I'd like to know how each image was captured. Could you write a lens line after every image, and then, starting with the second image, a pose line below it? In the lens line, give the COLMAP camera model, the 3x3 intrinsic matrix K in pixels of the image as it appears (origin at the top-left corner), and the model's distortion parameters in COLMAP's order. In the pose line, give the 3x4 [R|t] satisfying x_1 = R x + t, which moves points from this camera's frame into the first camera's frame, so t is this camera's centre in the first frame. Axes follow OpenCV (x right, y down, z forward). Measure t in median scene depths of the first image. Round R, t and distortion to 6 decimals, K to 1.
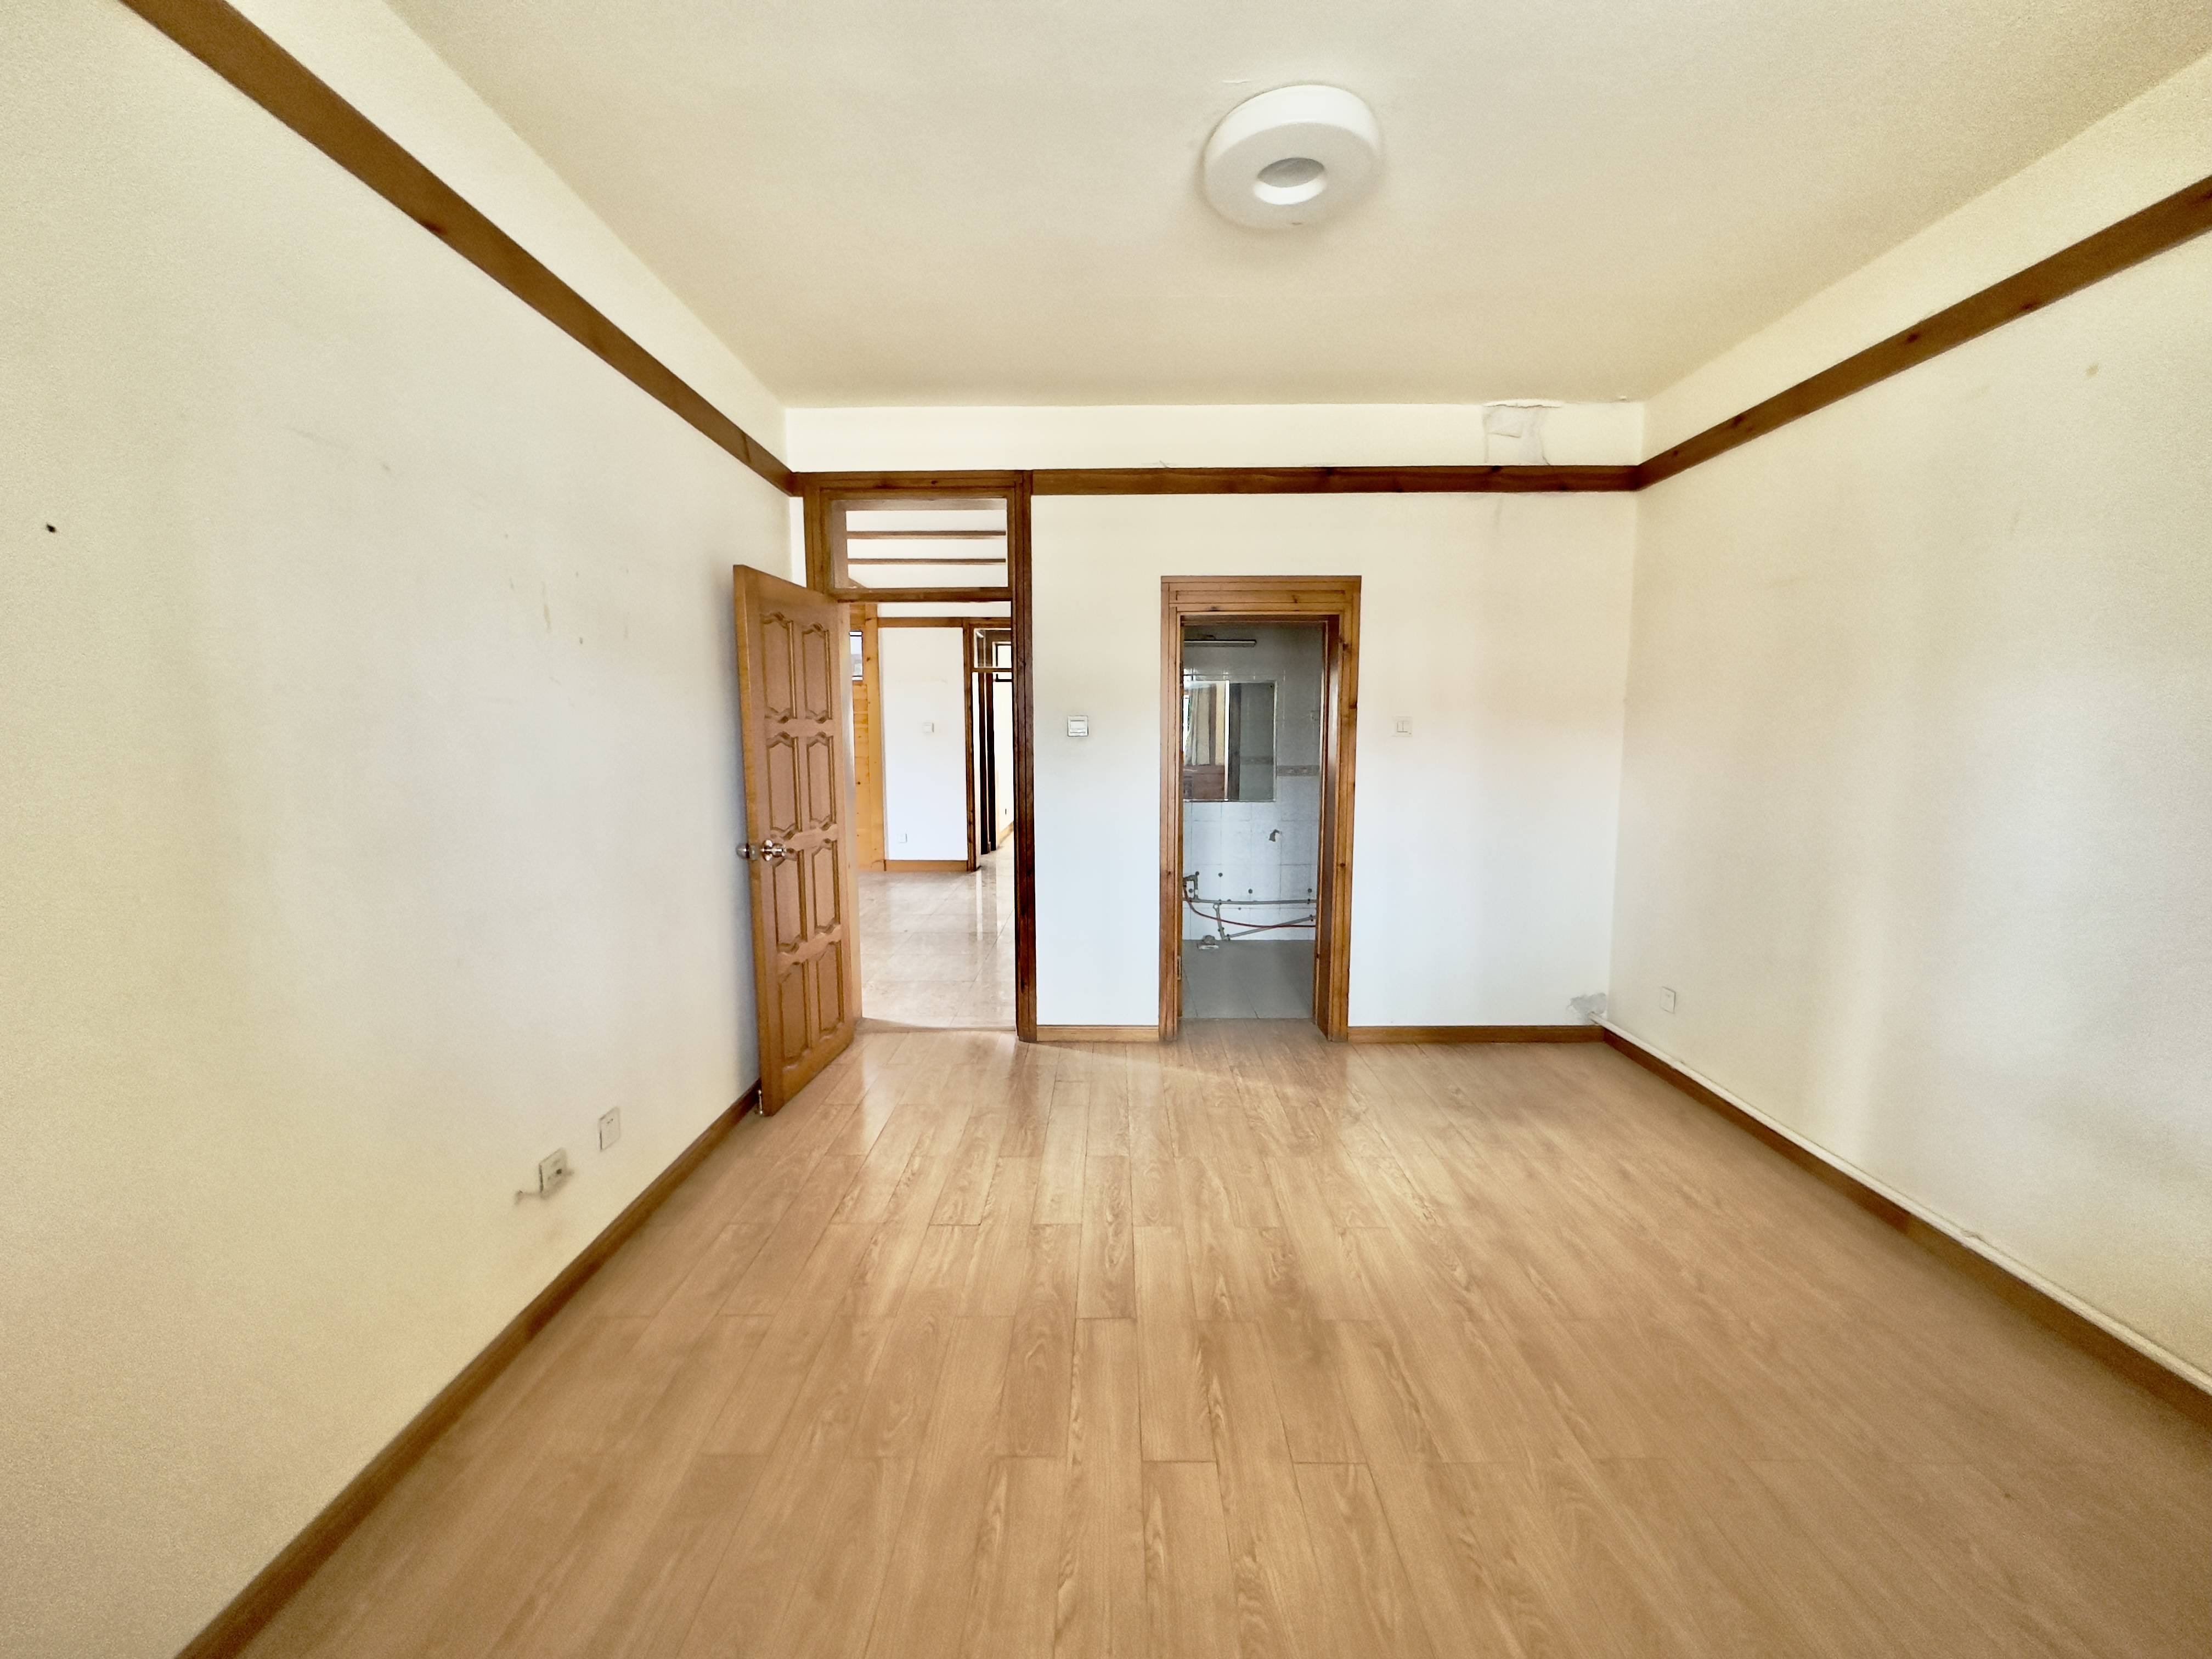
lens RADIAL K [[883.7, 0, 1110.2], [0, 883.7, 825.9], [0, 0, 1]] dist [-0.004198, 0.000973]
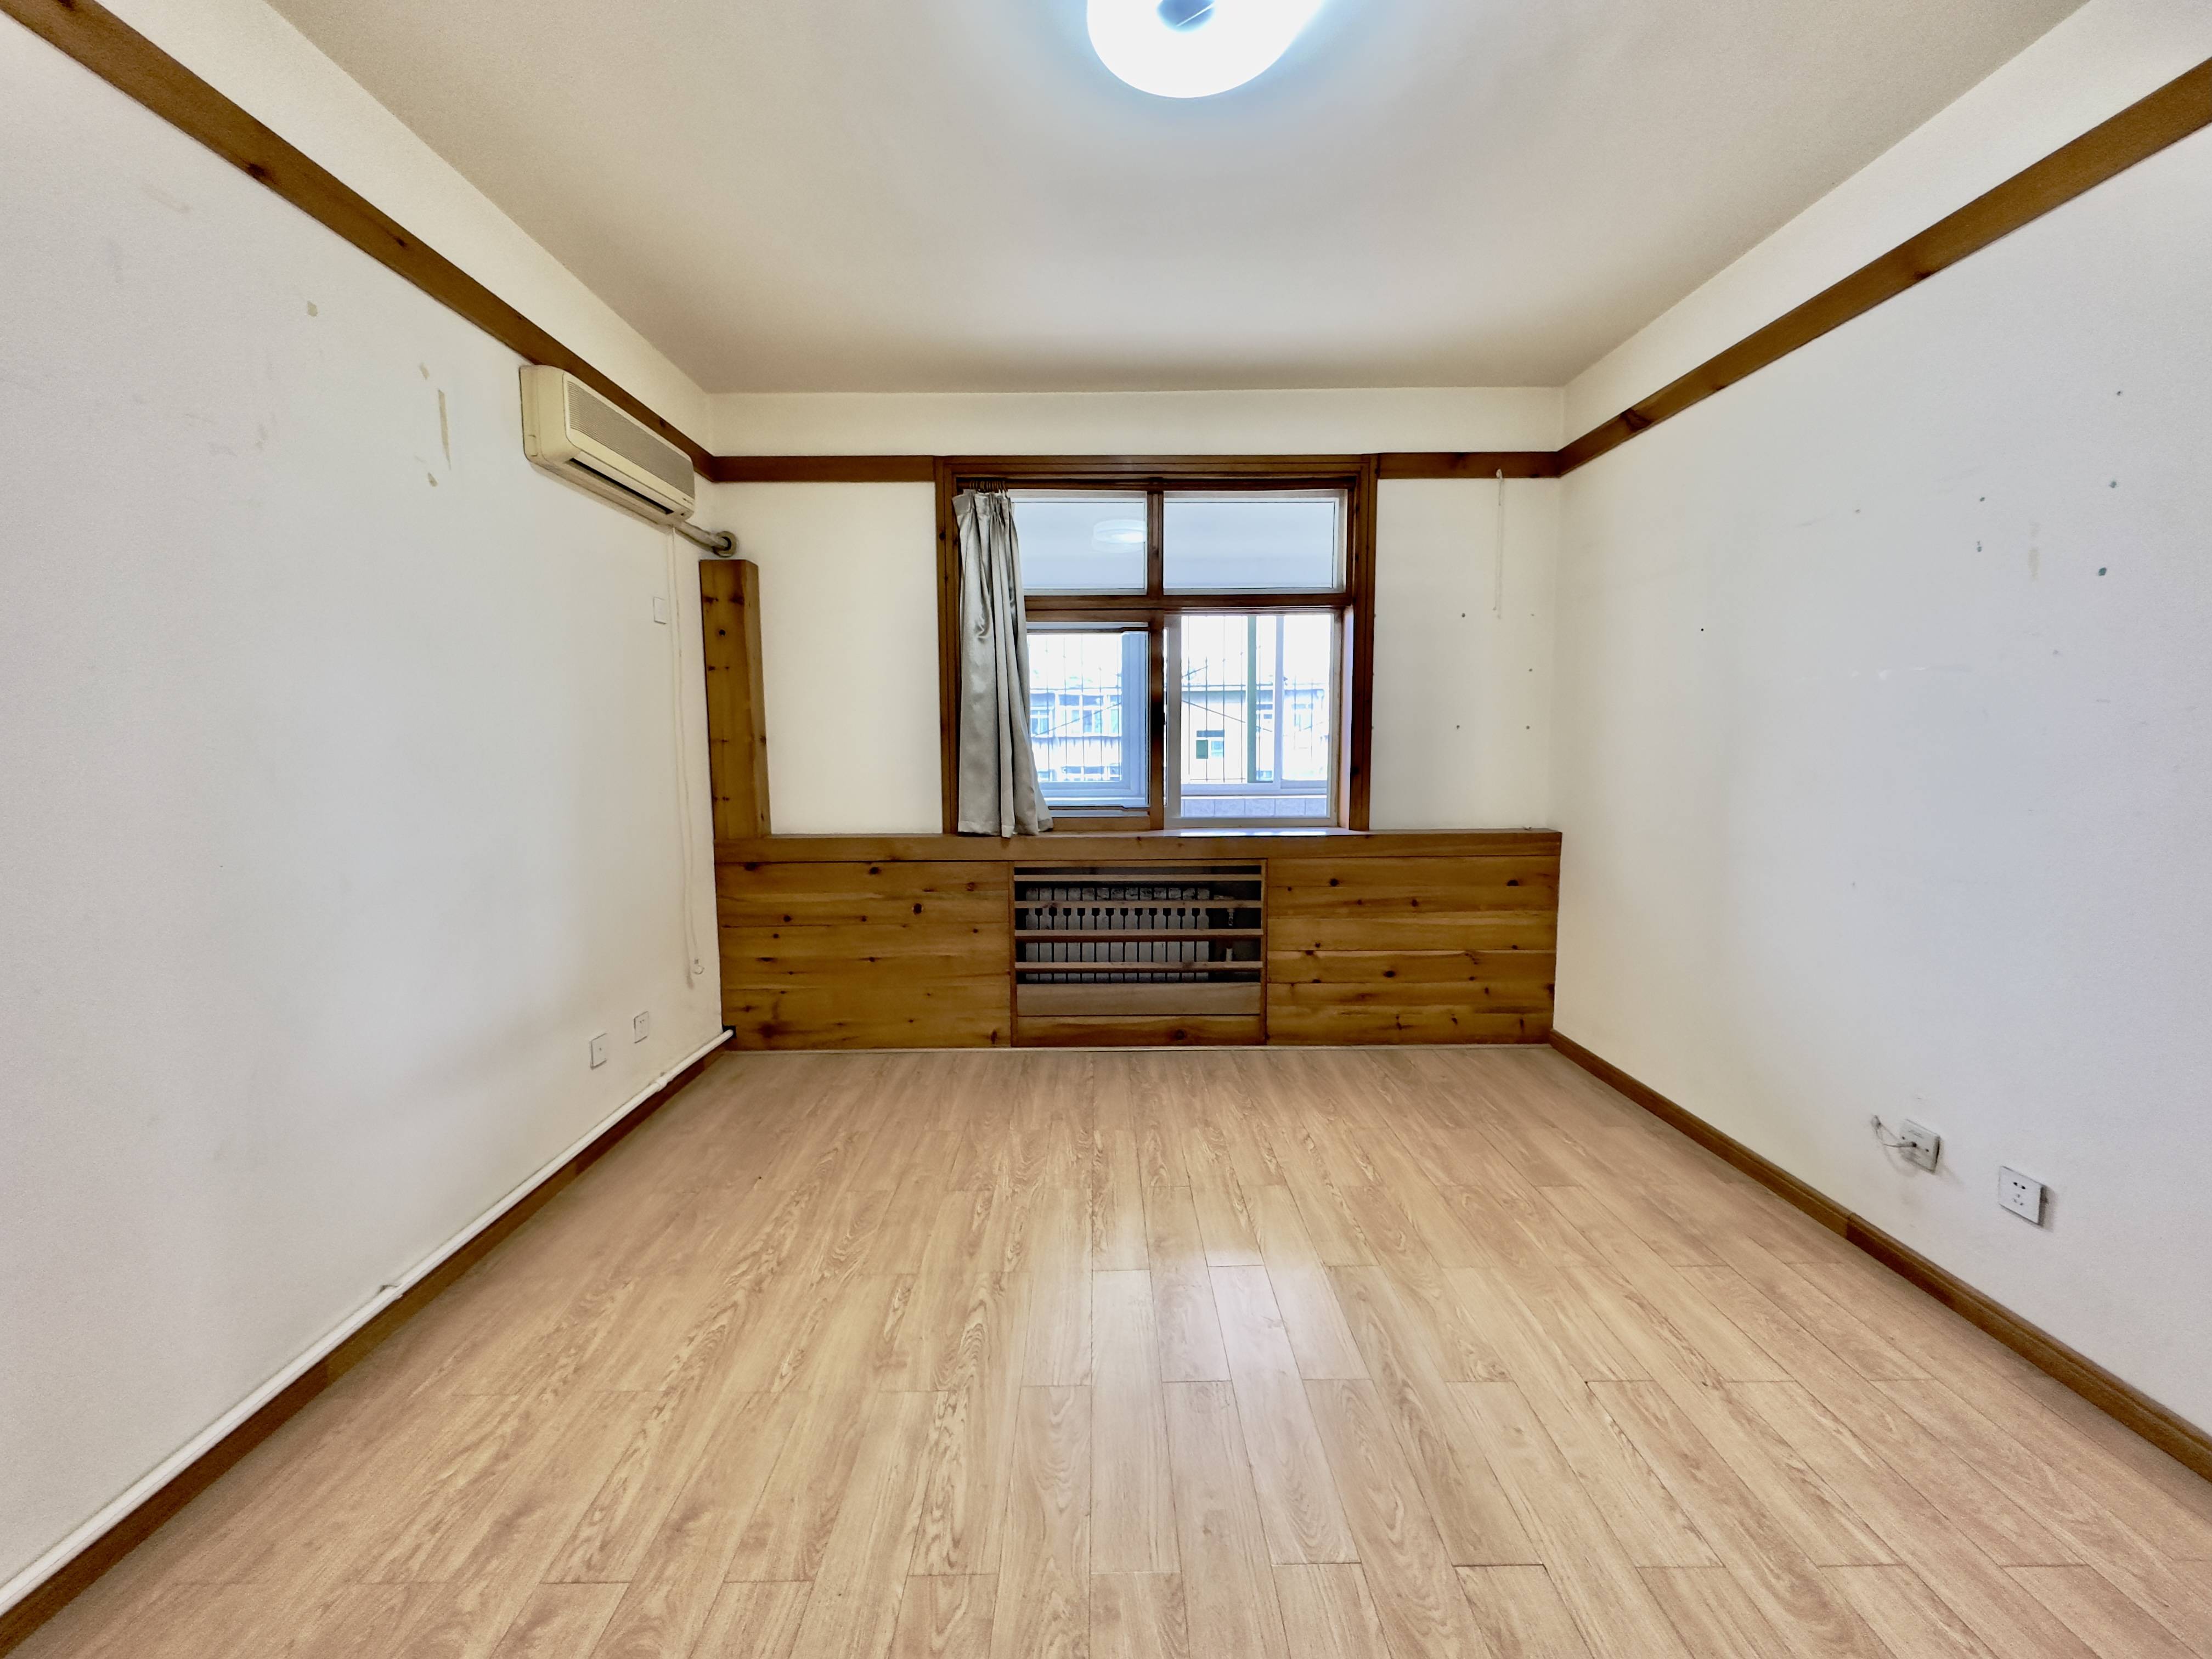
lens RADIAL K [[883.7, 0, 1126.3], [0, 883.7, 834.2], [0, 0, 1]] dist [-0.004198, 0.000973]
pose [[-0.999250, 0.011869, -0.036846, 0.314952], [0.003643, 0.976445, 0.215737, -0.178897], [0.038539, 0.215441, -0.975756, 2.033401]]
